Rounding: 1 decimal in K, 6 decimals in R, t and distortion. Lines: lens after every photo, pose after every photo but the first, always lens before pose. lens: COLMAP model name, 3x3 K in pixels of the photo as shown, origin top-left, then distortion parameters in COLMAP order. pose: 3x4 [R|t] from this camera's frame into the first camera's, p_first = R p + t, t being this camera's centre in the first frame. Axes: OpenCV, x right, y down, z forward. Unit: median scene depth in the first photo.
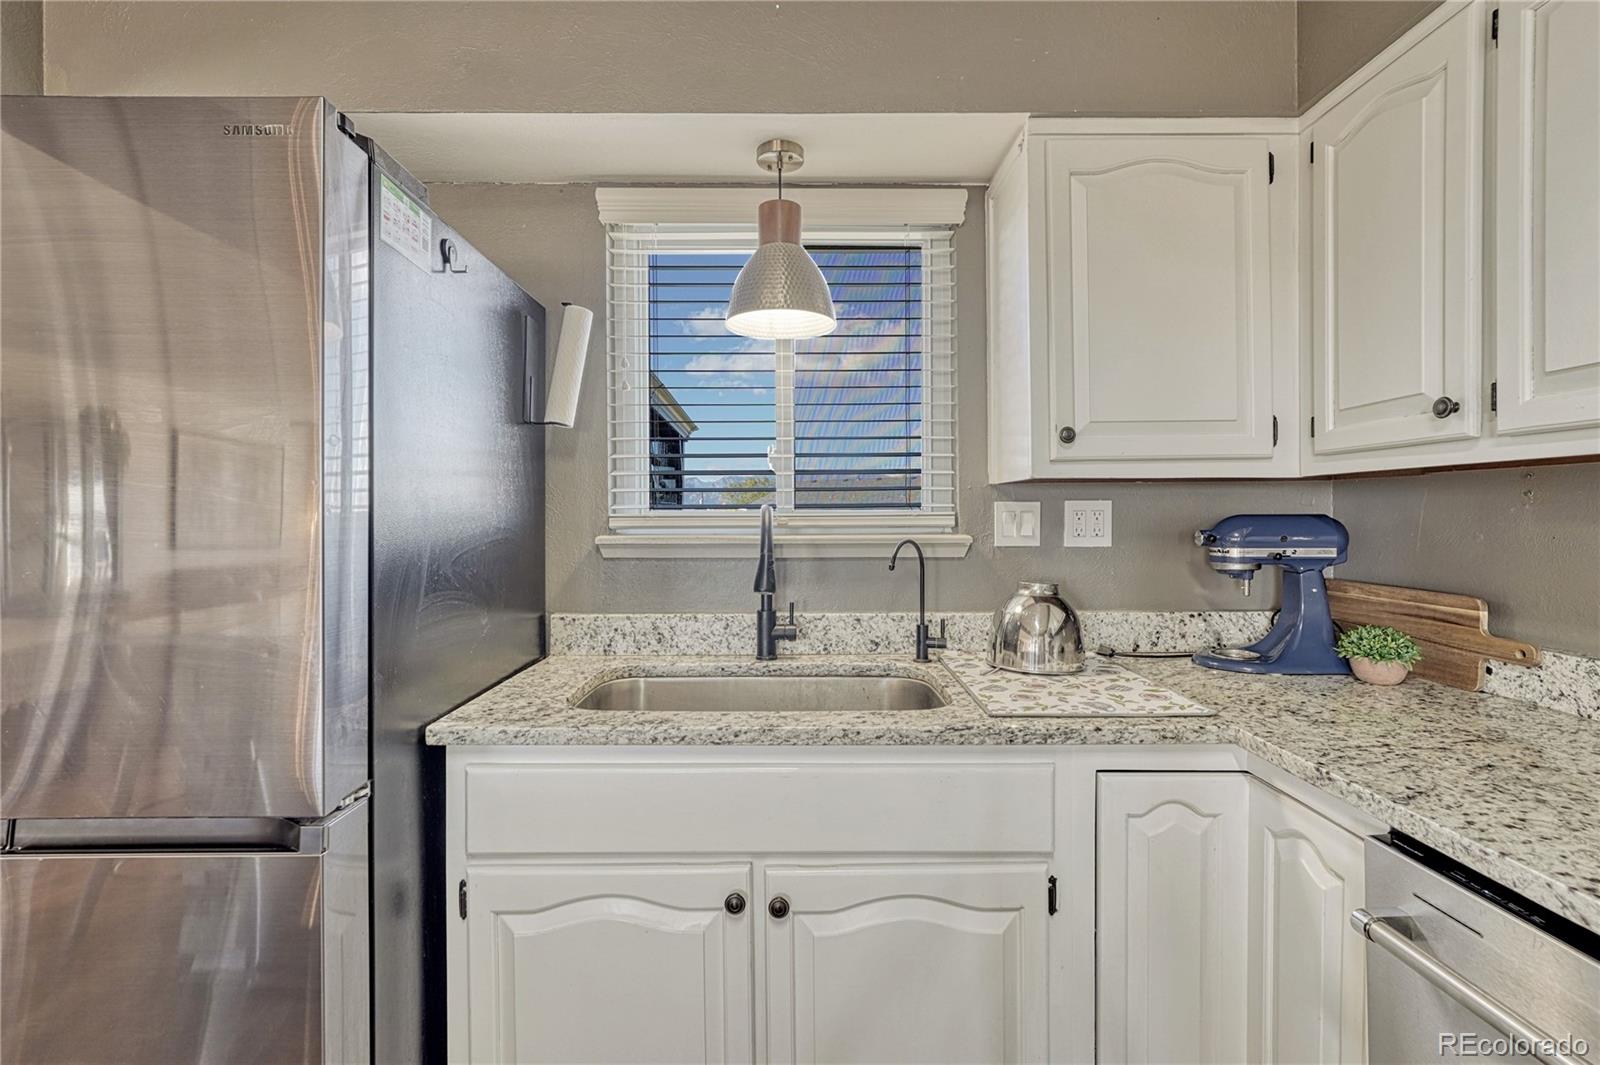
lens RADIAL K [[698.3, 0, 793.6], [0, 698.3, 518.6], [0, 0, 1]] dist [0.000352, 0.000908]
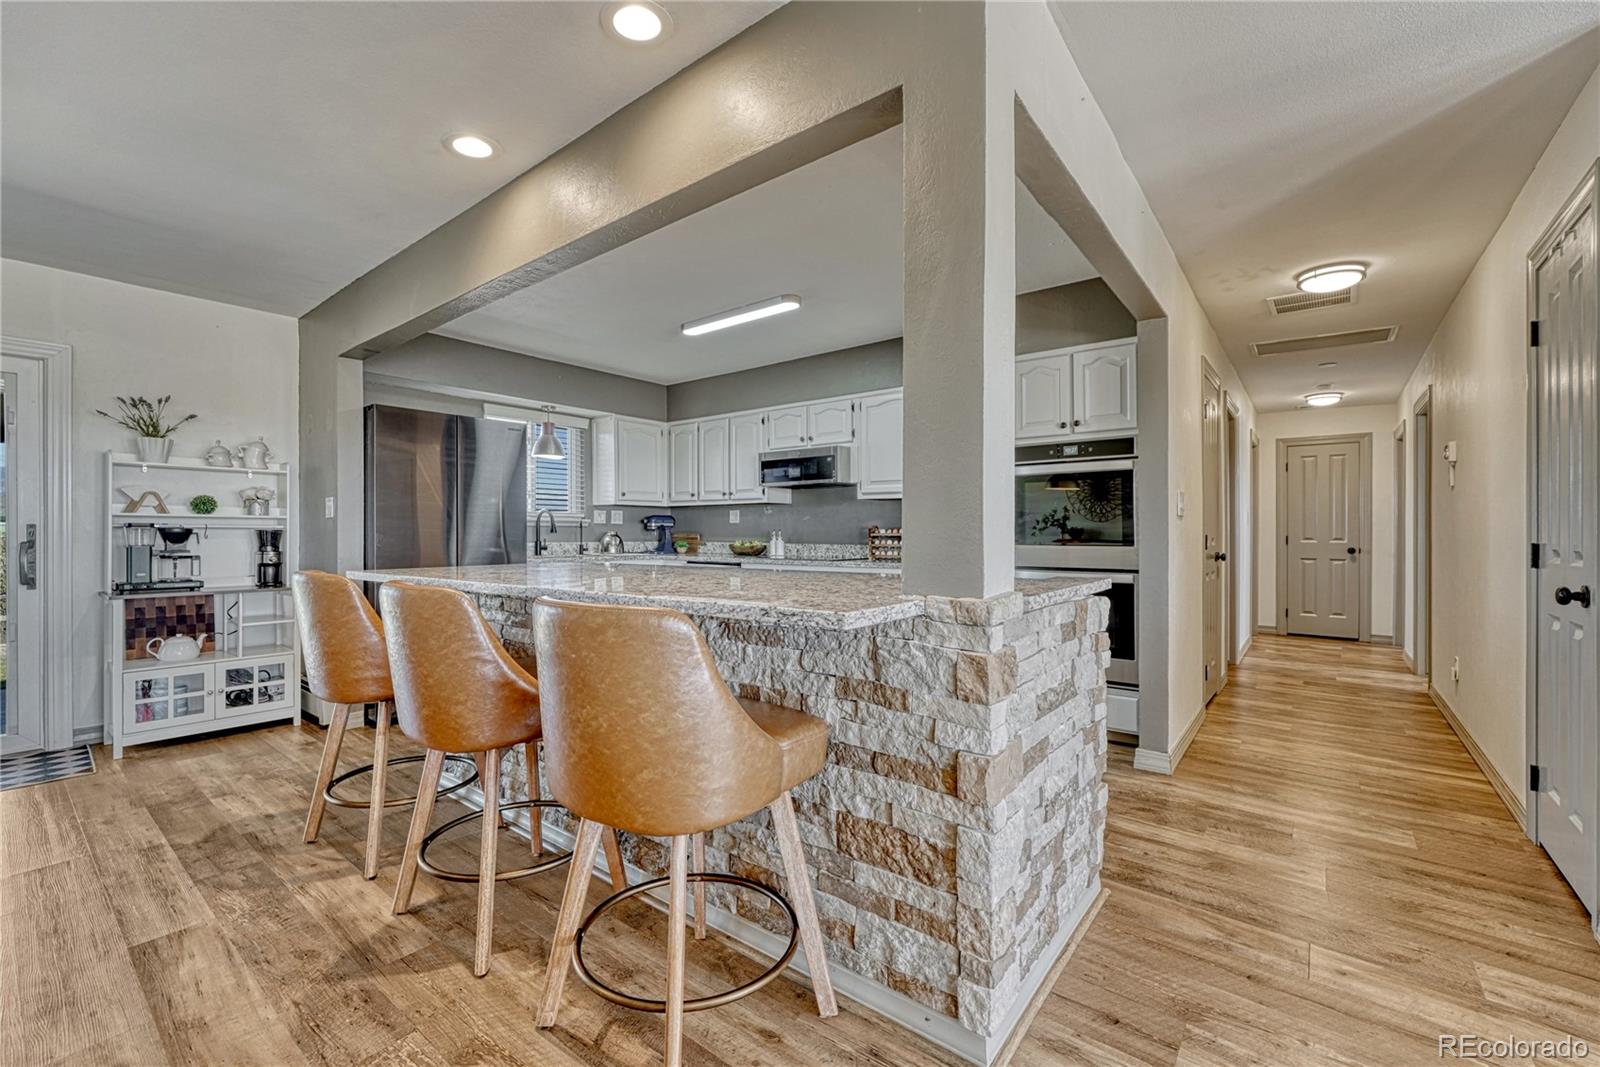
lens RADIAL K [[667.7, 0, 792.5], [0, 667.7, 529.6], [0, 0, 1]] dist [-0.013621, 0.002326]
pose [[0.626381, 0.008502, 0.779471, -1.796340], [0.000654, 0.999934, -0.011431, 0.118926], [-0.779517, 0.007670, 0.626334, -1.957487]]
